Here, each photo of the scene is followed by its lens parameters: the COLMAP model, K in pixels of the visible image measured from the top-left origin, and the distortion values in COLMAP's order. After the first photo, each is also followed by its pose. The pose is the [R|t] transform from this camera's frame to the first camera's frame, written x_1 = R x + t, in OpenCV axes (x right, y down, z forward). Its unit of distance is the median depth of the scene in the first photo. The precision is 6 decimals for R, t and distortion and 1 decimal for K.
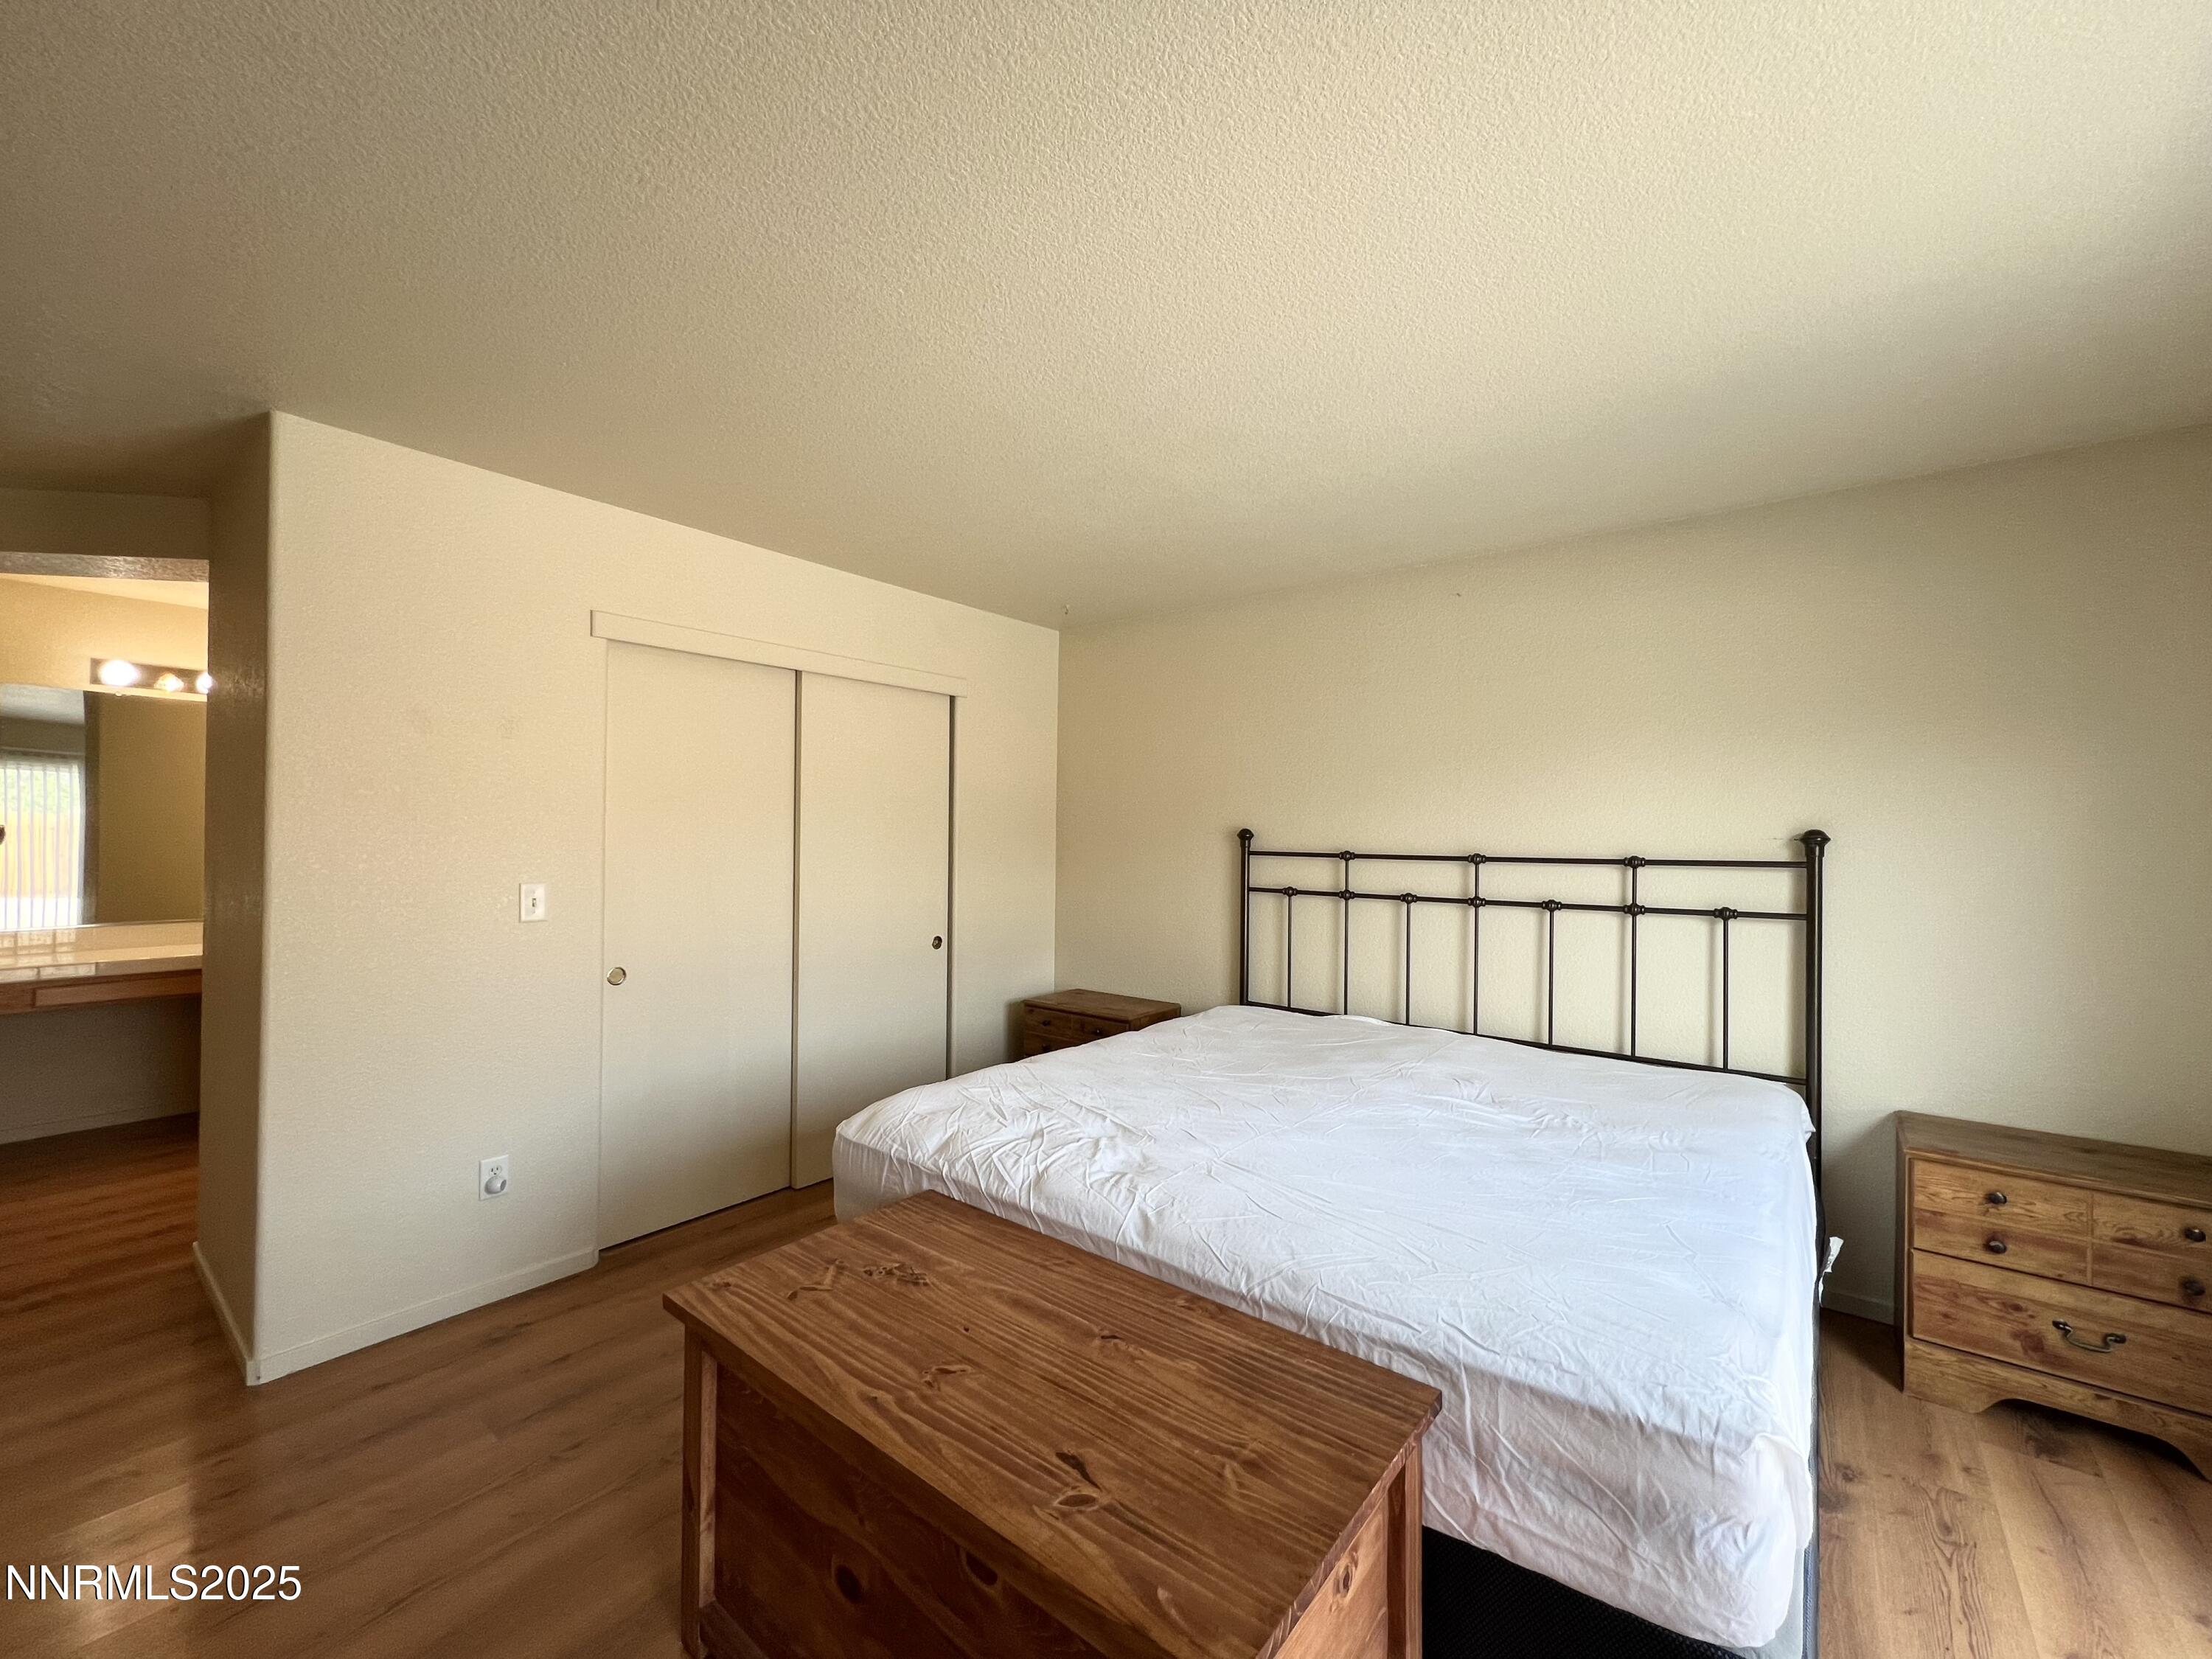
lens RADIAL K [[885.2, 0, 1103.1], [0, 885.2, 830.1], [0, 0, 1]] dist [-0.001677, -0.000194]
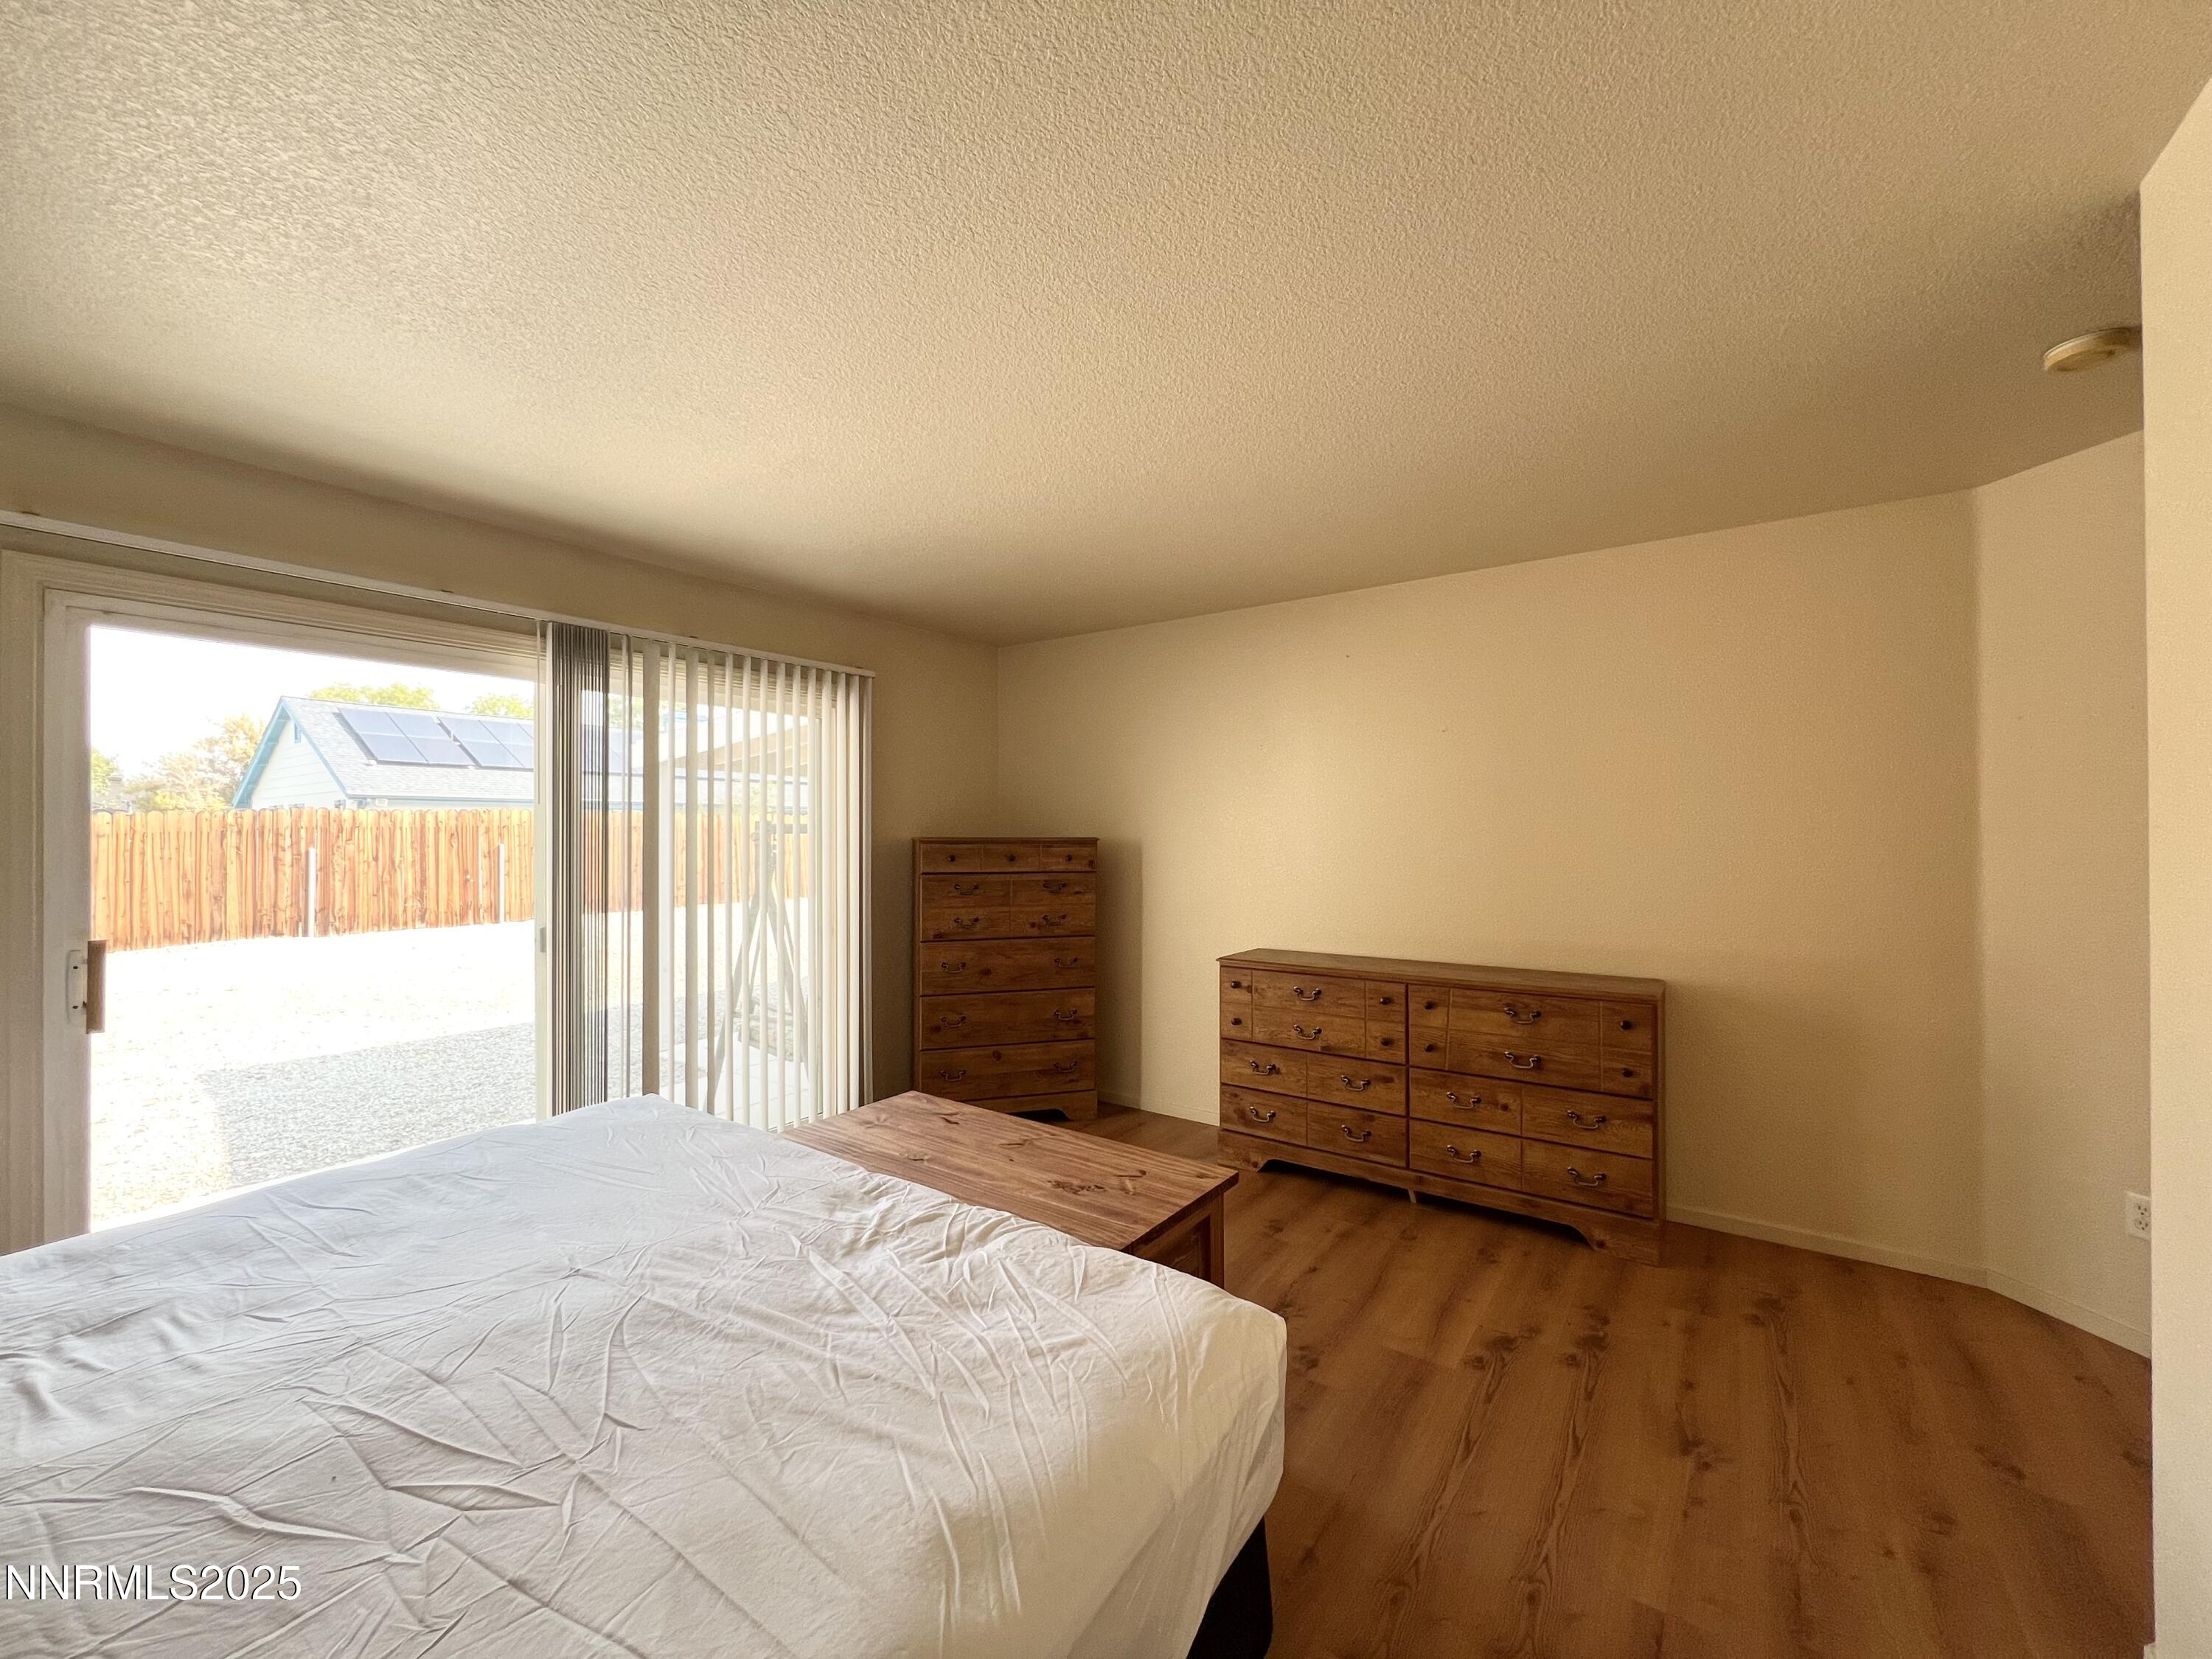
lens RADIAL K [[885.2, 0, 1103.1], [0, 885.2, 830.1], [0, 0, 1]] dist [-0.001677, -0.000194]
pose [[-0.997770, -0.011908, -0.065677, -0.104536], [-0.010396, 0.999674, -0.023322, 0.006034], [0.065933, -0.022587, -0.997568, 1.349830]]
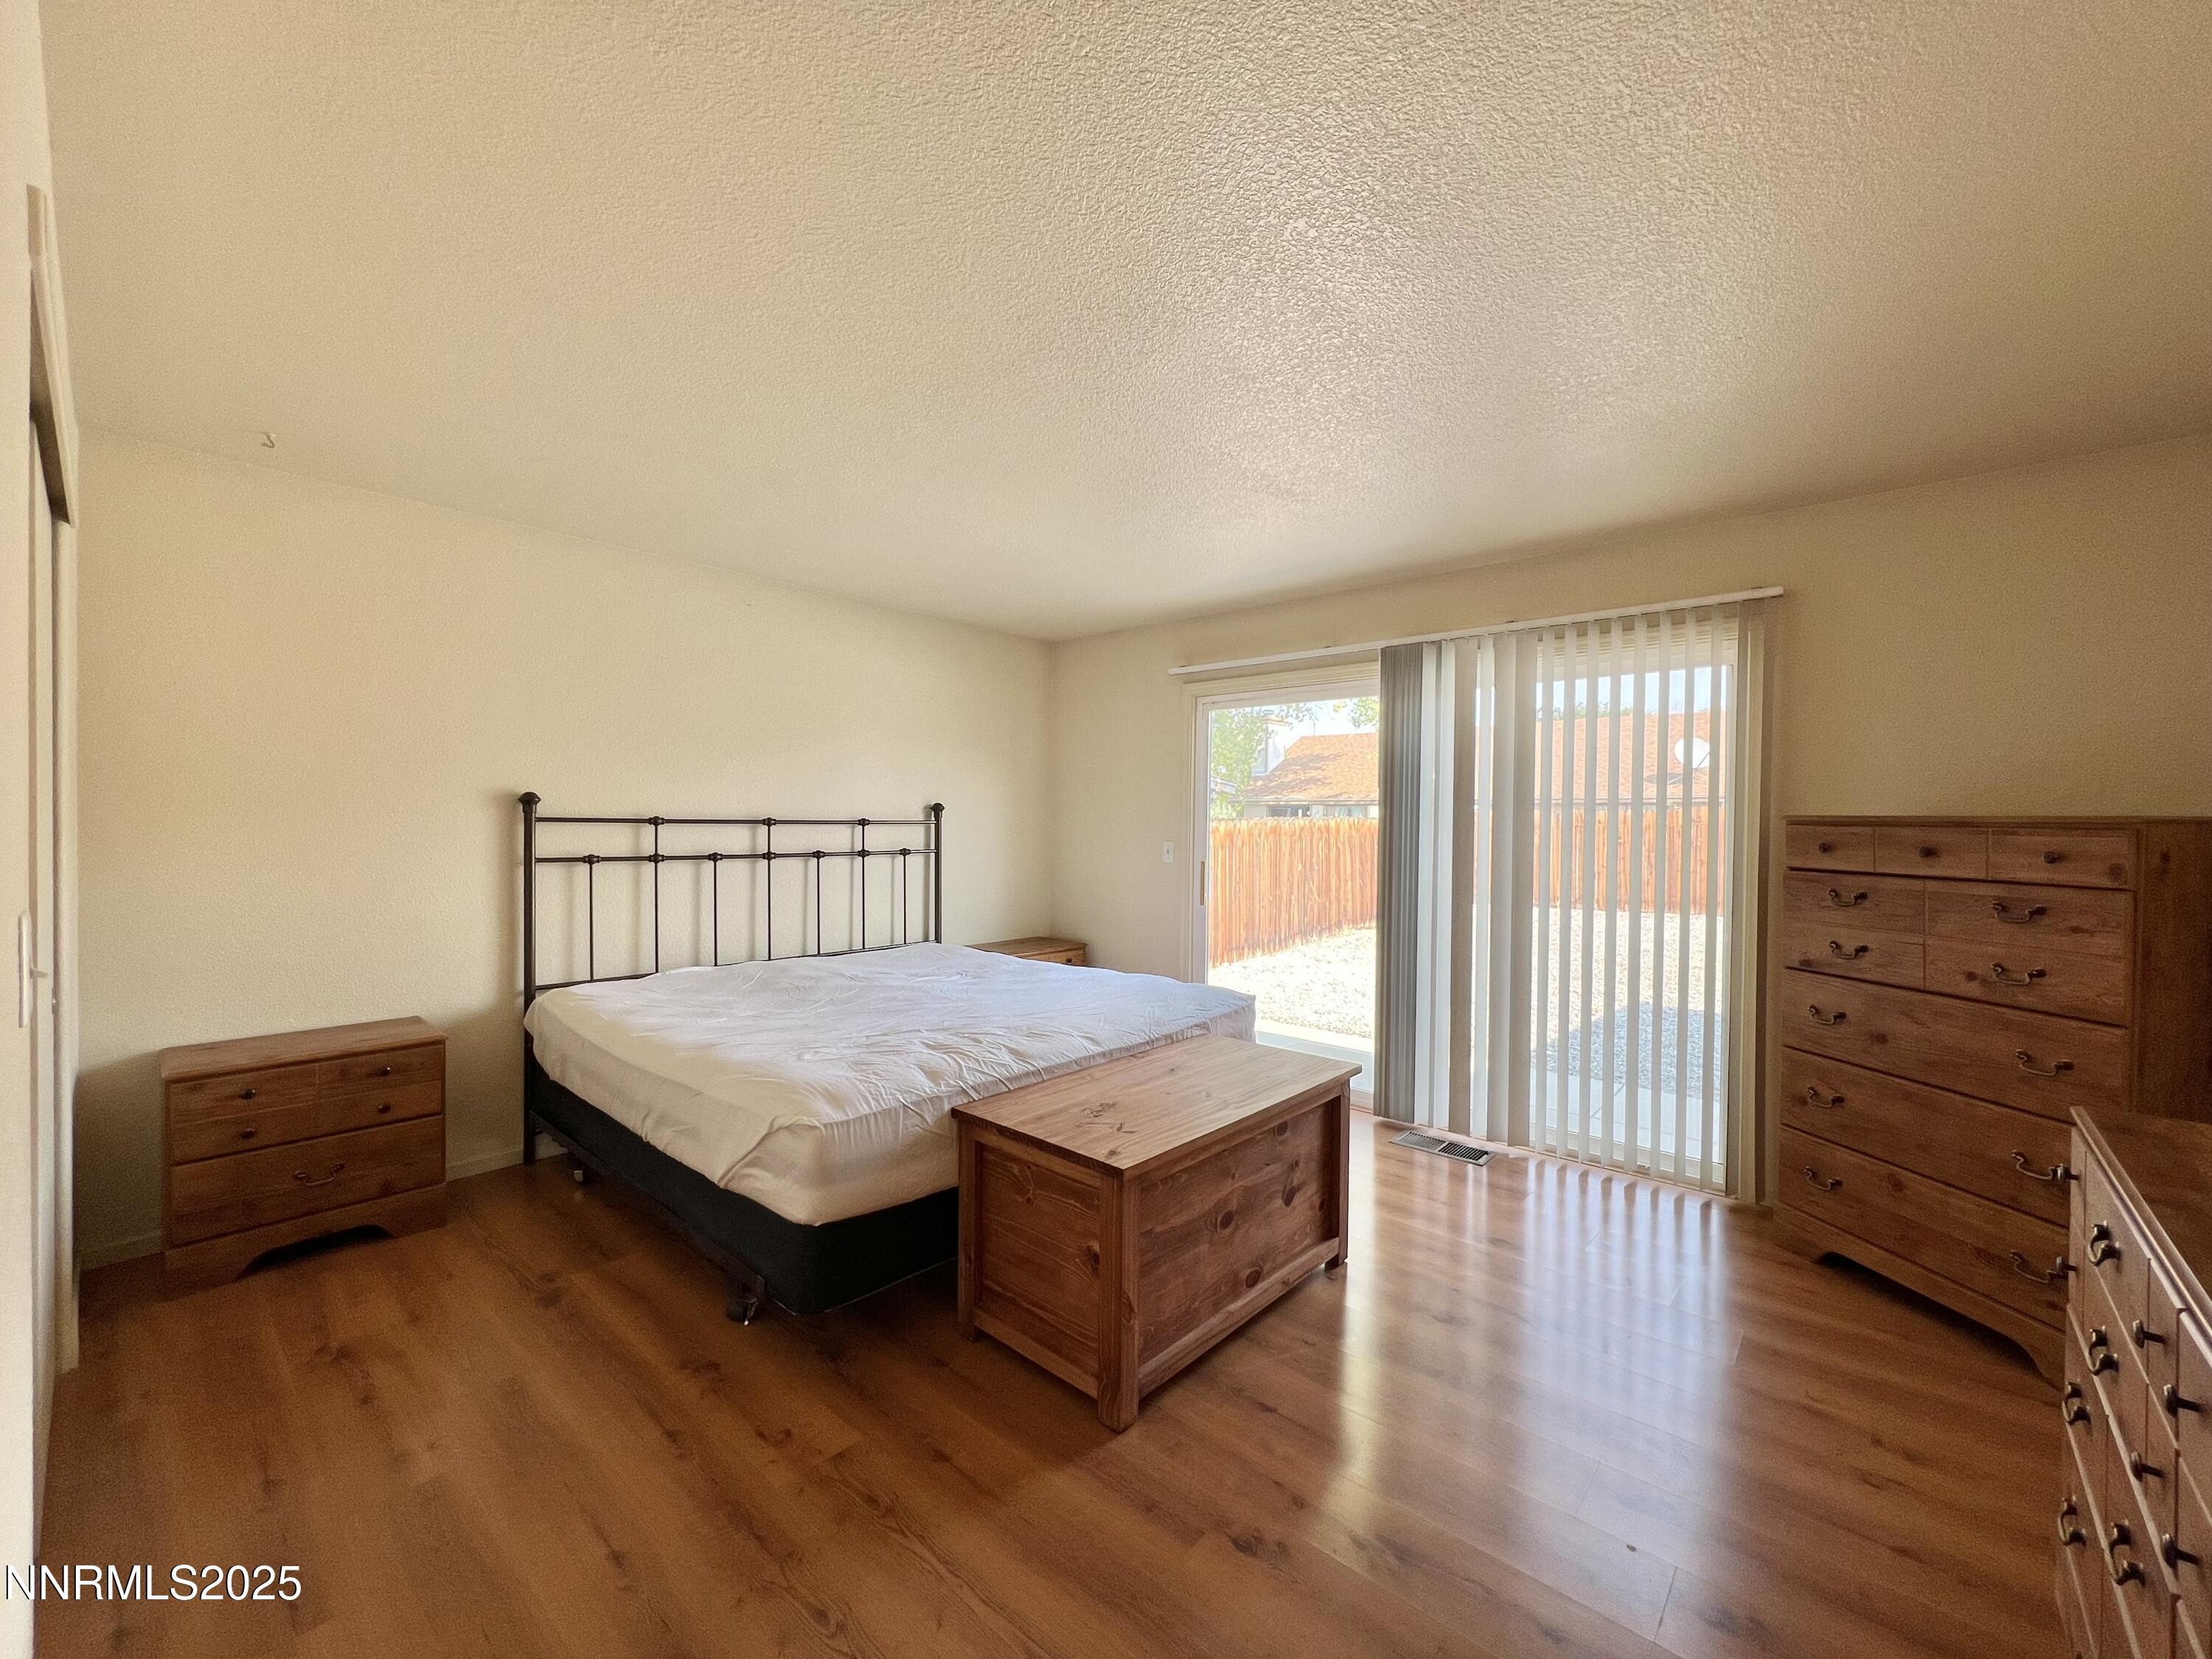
lens RADIAL K [[885.2, 0, 1103.1], [0, 885.2, 830.1], [0, 0, 1]] dist [-0.001677, -0.000194]
pose [[0.050296, -0.026247, 0.998389, -0.998578], [-0.025995, 0.999282, 0.027580, -0.004571], [-0.998396, -0.027341, 0.049578, 0.546509]]
